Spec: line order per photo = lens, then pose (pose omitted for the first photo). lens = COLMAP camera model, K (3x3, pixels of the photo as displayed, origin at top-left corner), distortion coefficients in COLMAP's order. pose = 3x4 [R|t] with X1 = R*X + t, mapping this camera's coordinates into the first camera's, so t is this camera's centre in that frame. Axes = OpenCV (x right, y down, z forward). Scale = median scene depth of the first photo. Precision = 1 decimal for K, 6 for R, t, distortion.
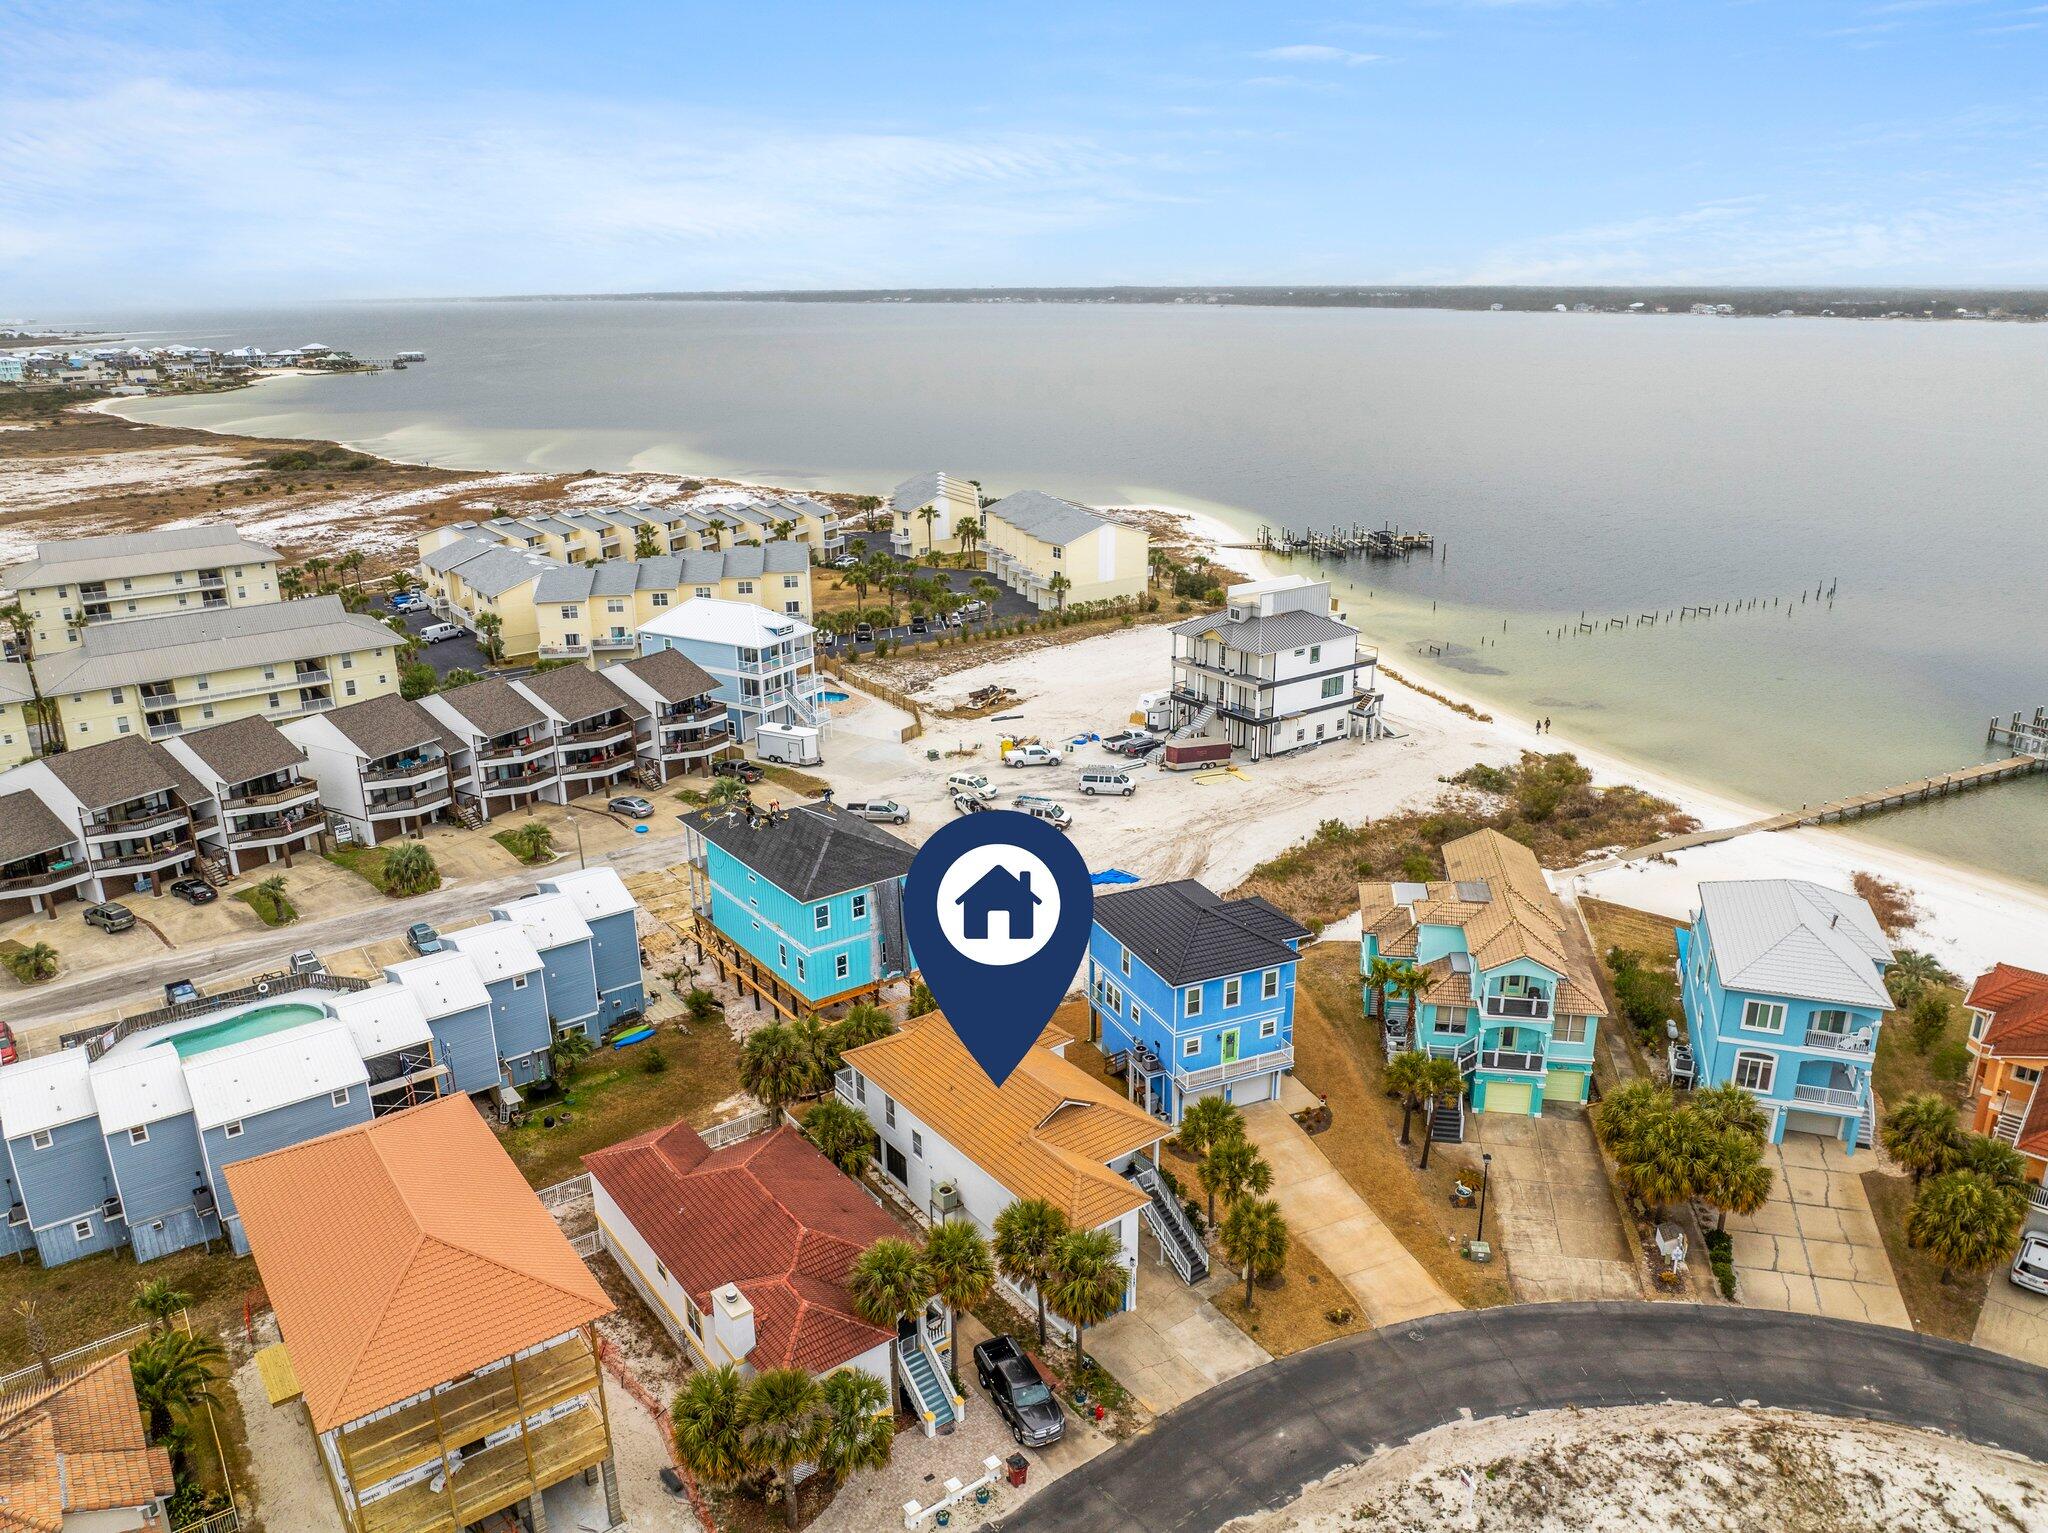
lens RADIAL K [[1401.9, 0, 1024.0], [0, 1401.9, 766.5], [0, 0, 1]] dist [-0.034956, 0.008407]
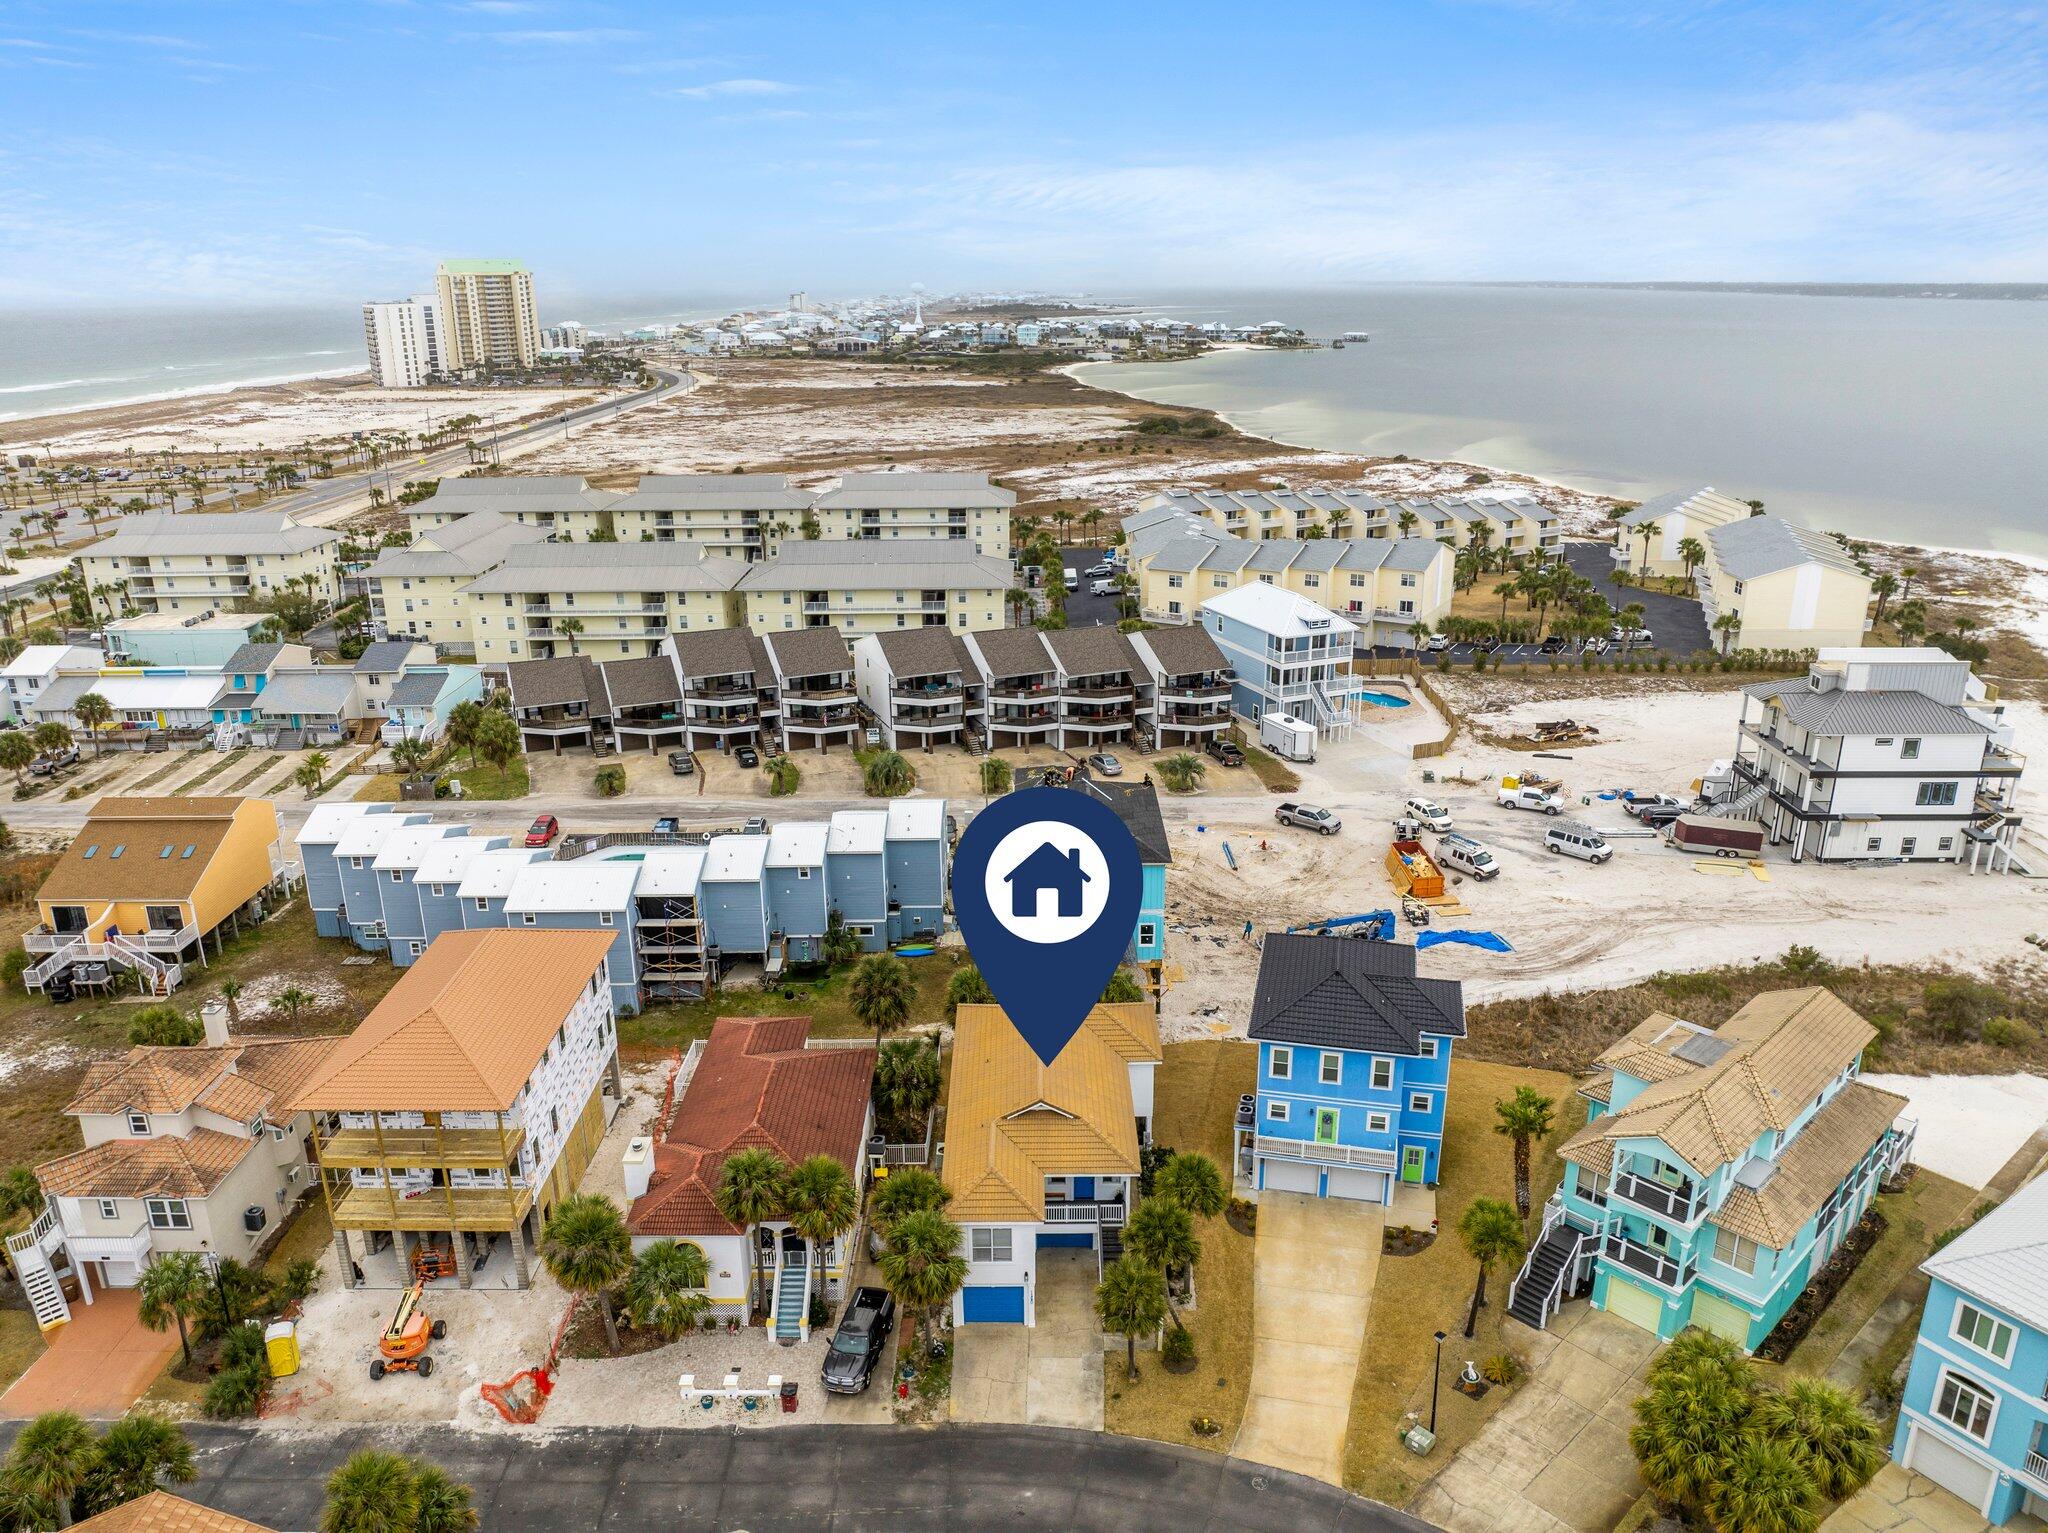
lens RADIAL K [[1401.9, 0, 1024.0], [0, 1401.9, 766.5], [0, 0, 1]] dist [-0.034956, 0.008407]
pose [[0.809205, 0.196426, -0.553718, 0.242116], [-0.191228, 0.979194, 0.067899, -0.027662], [0.555535, 0.050942, 0.829931, 0.073459]]
